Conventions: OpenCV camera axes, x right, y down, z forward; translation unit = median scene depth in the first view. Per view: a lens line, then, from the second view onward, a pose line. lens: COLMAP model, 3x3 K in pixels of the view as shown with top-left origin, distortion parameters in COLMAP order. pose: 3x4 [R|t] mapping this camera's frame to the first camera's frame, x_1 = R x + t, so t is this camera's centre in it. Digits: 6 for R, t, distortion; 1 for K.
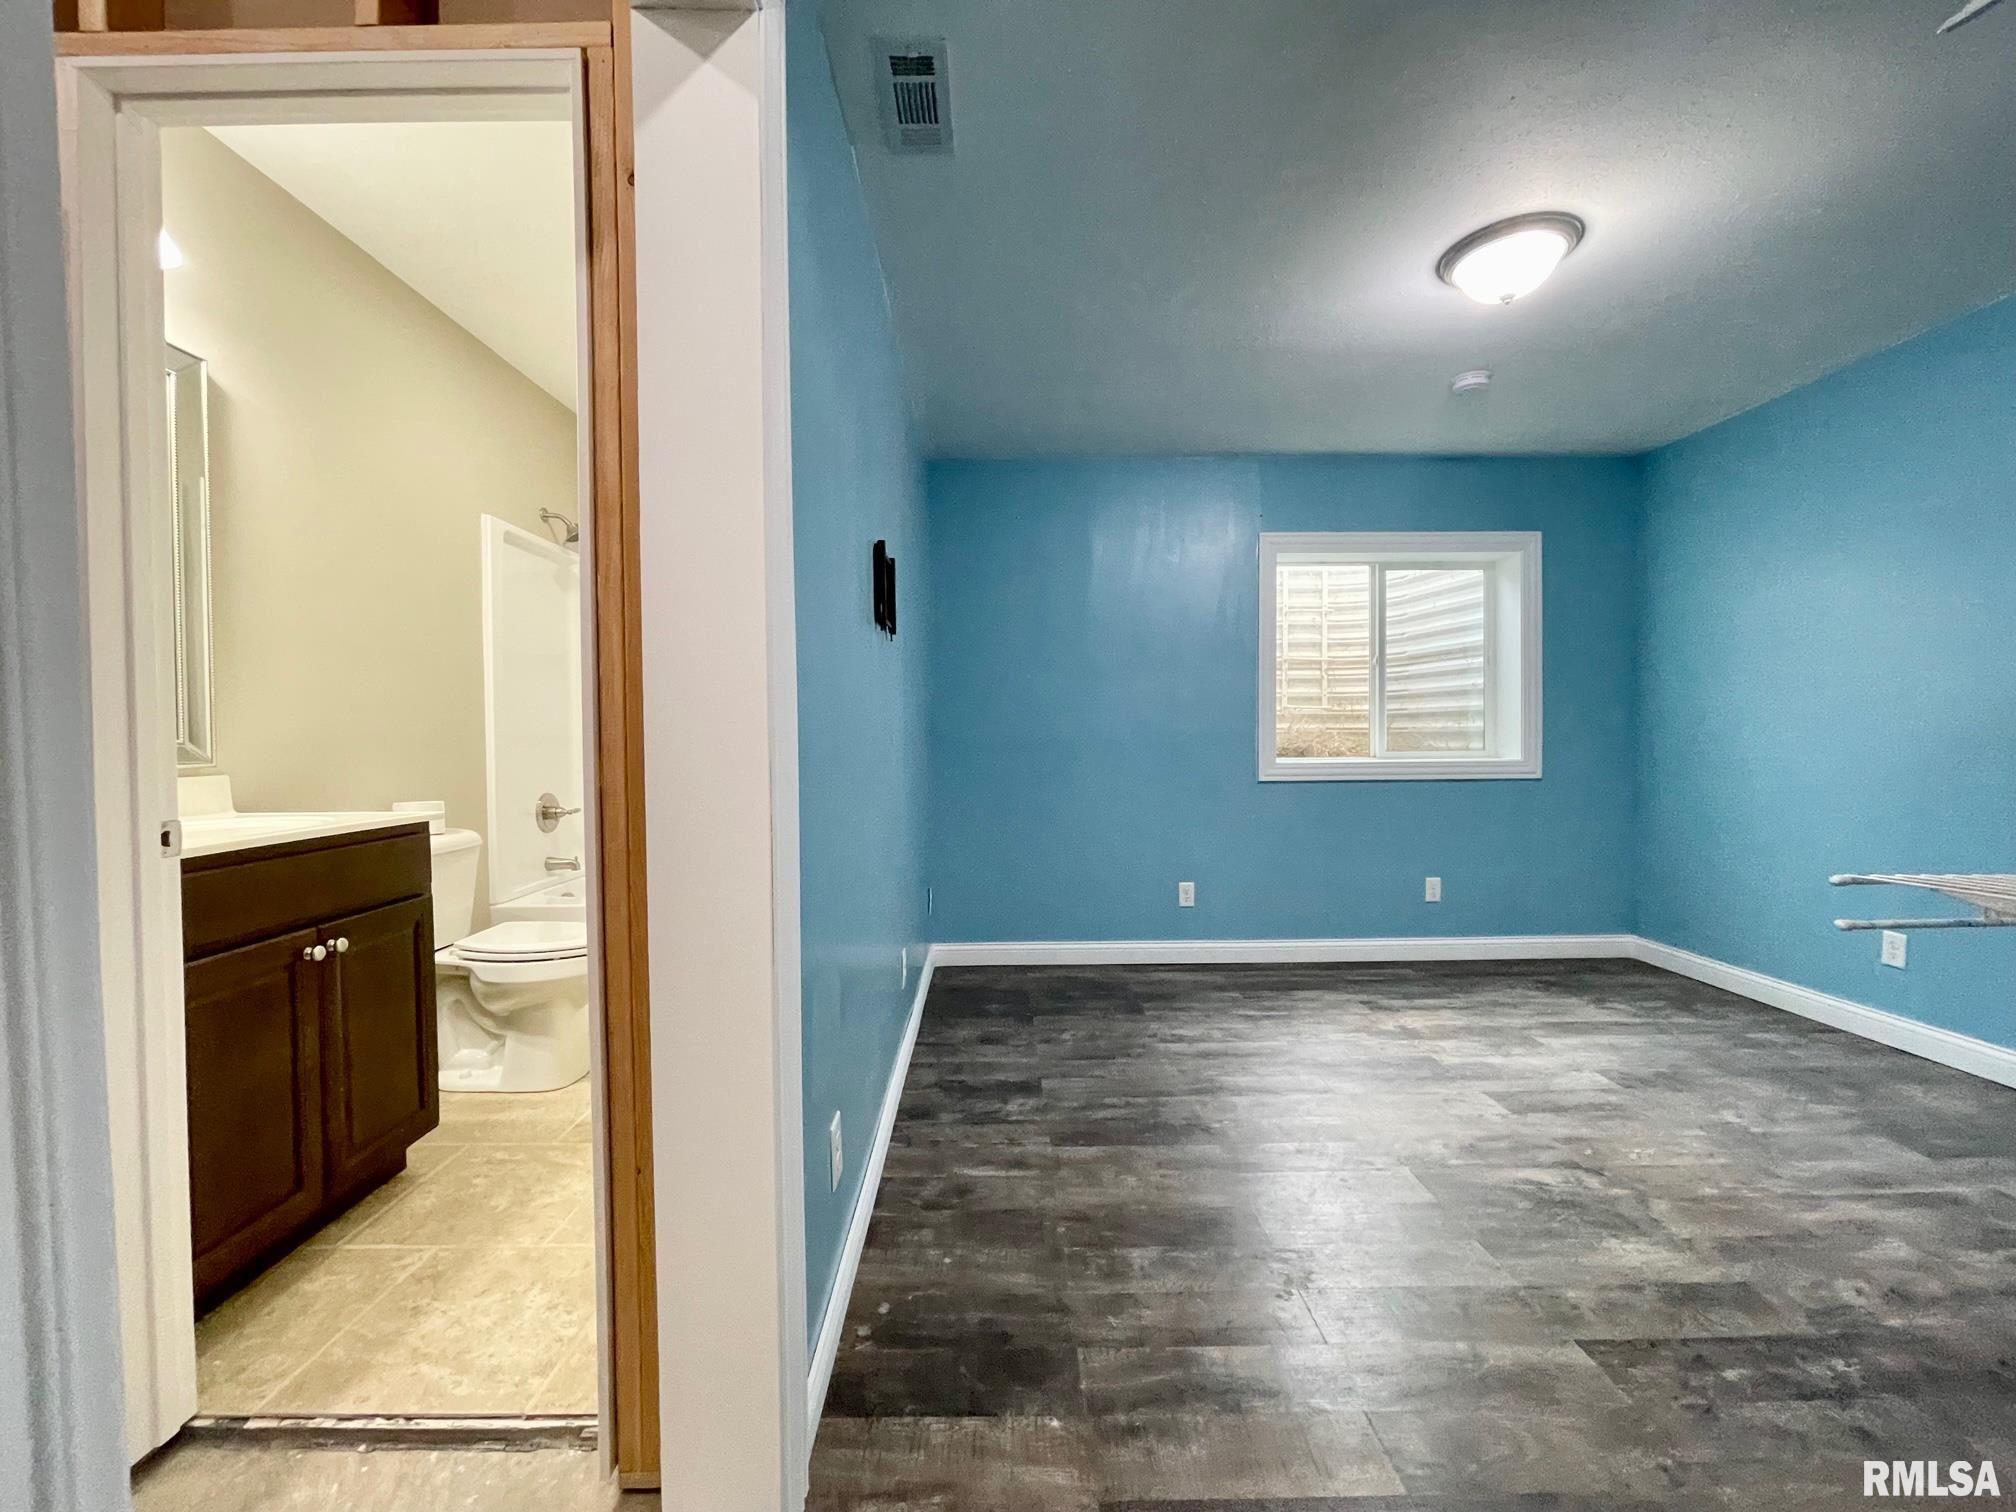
lens RADIAL K [[807.9, 0, 1003.7], [0, 807.9, 751.9], [0, 0, 1]] dist [-0.001883, -0.000856]
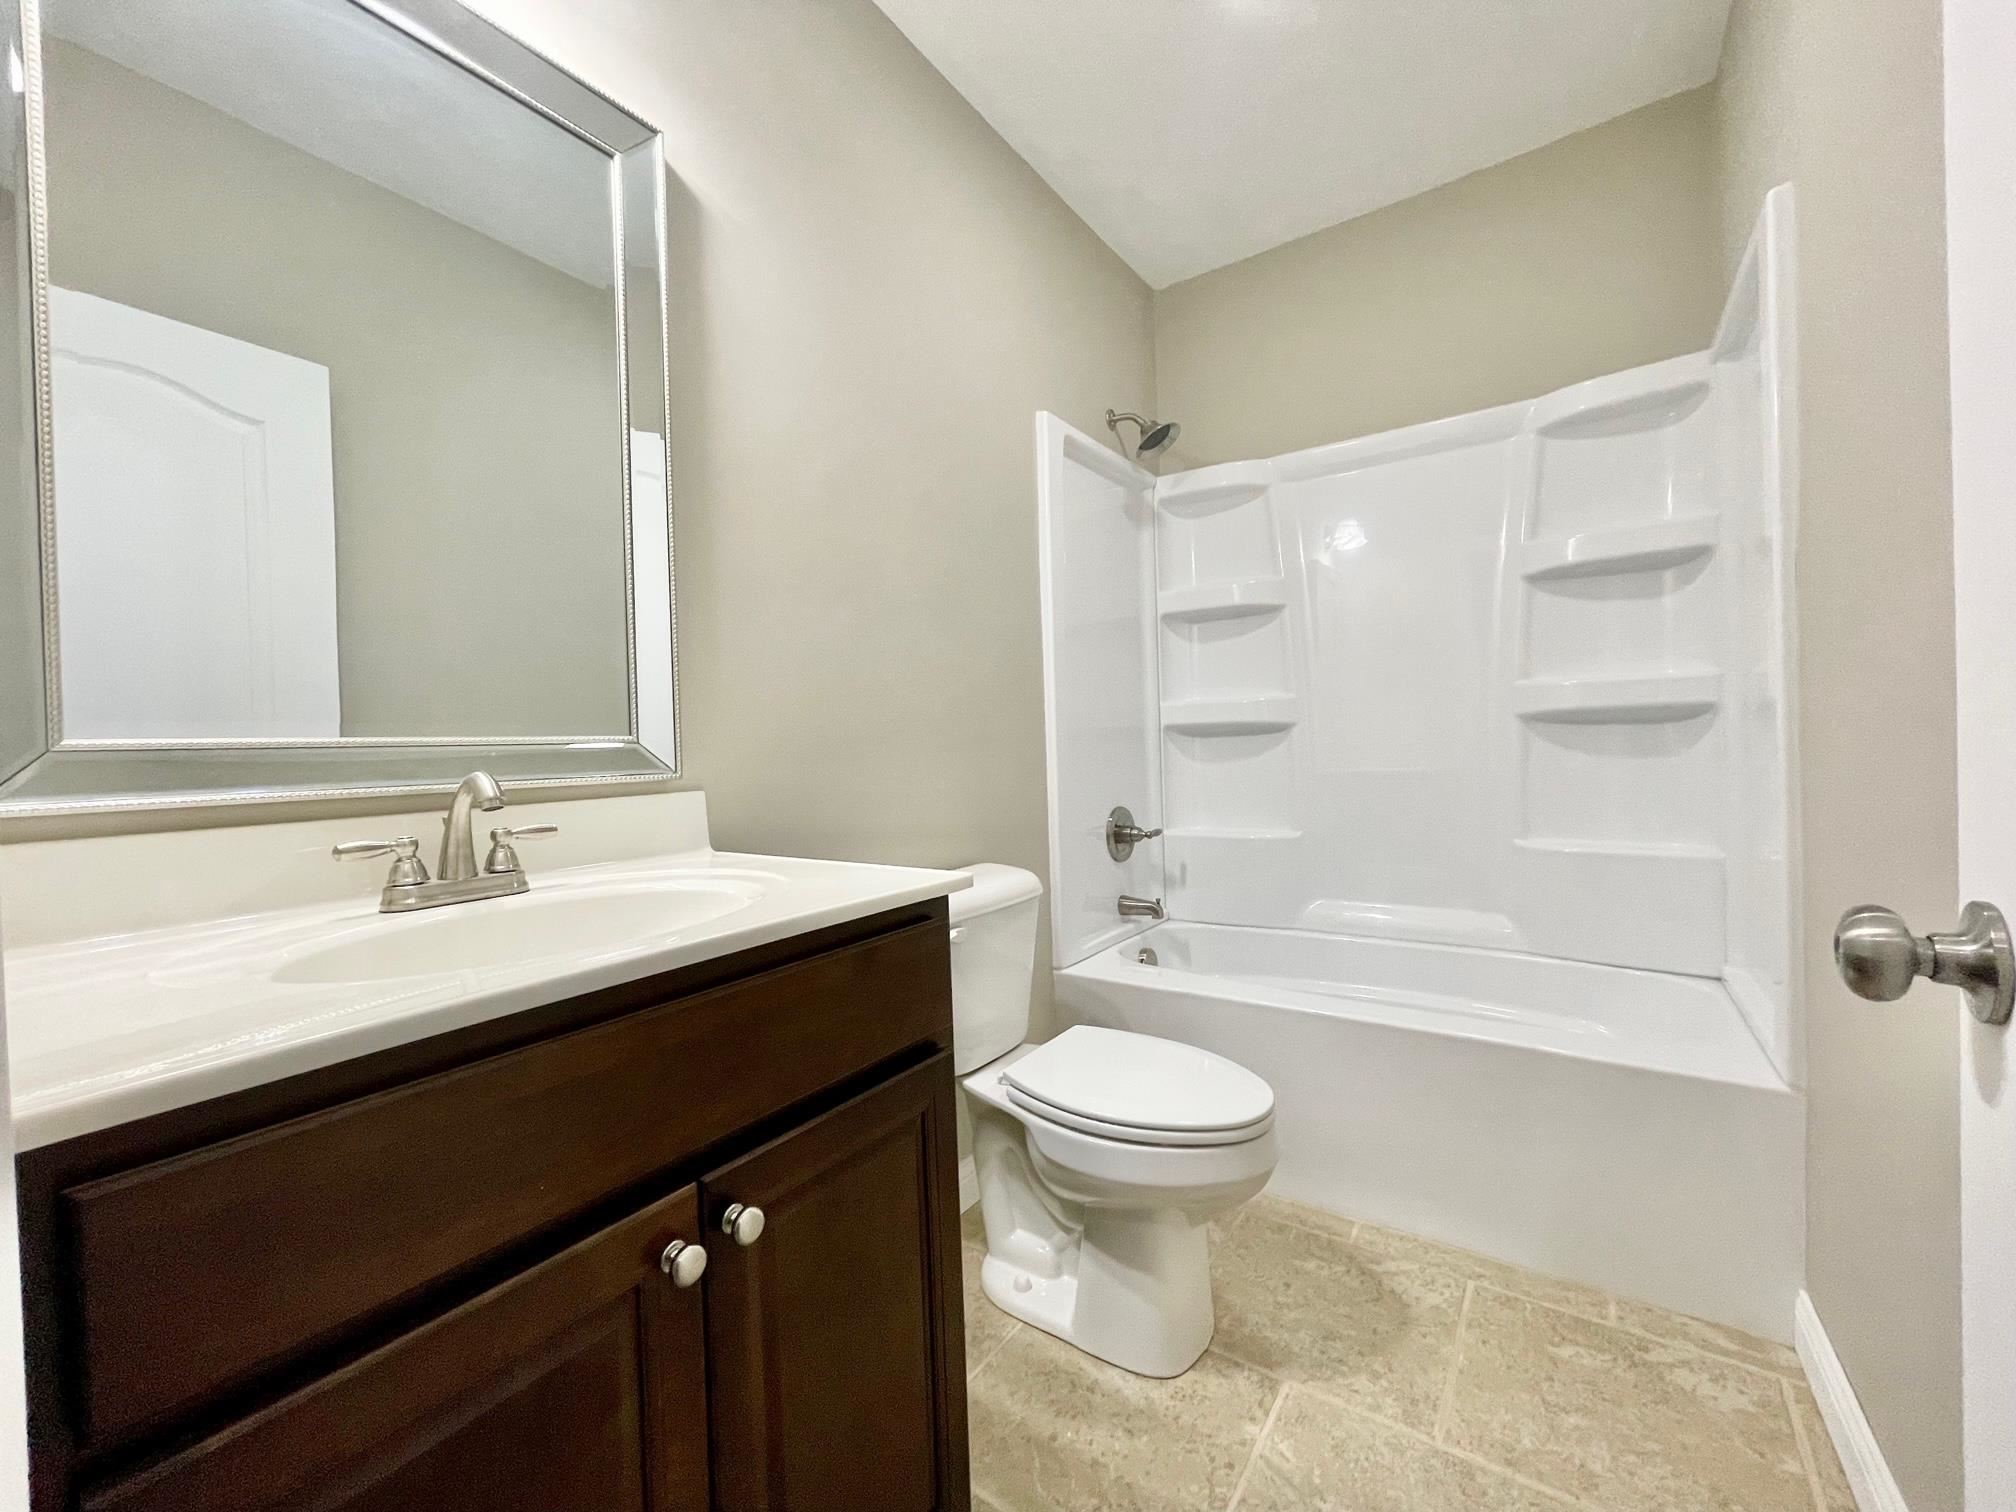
lens RADIAL K [[807.9, 0, 1010.1], [0, 807.9, 754.0], [0, 0, 1]] dist [-0.001883, -0.000856]
pose [[0.814607, -0.007352, -0.579966, -0.400282], [0.012418, 0.999912, 0.004766, -0.000859], [0.579880, -0.011085, 0.814626, 0.631726]]
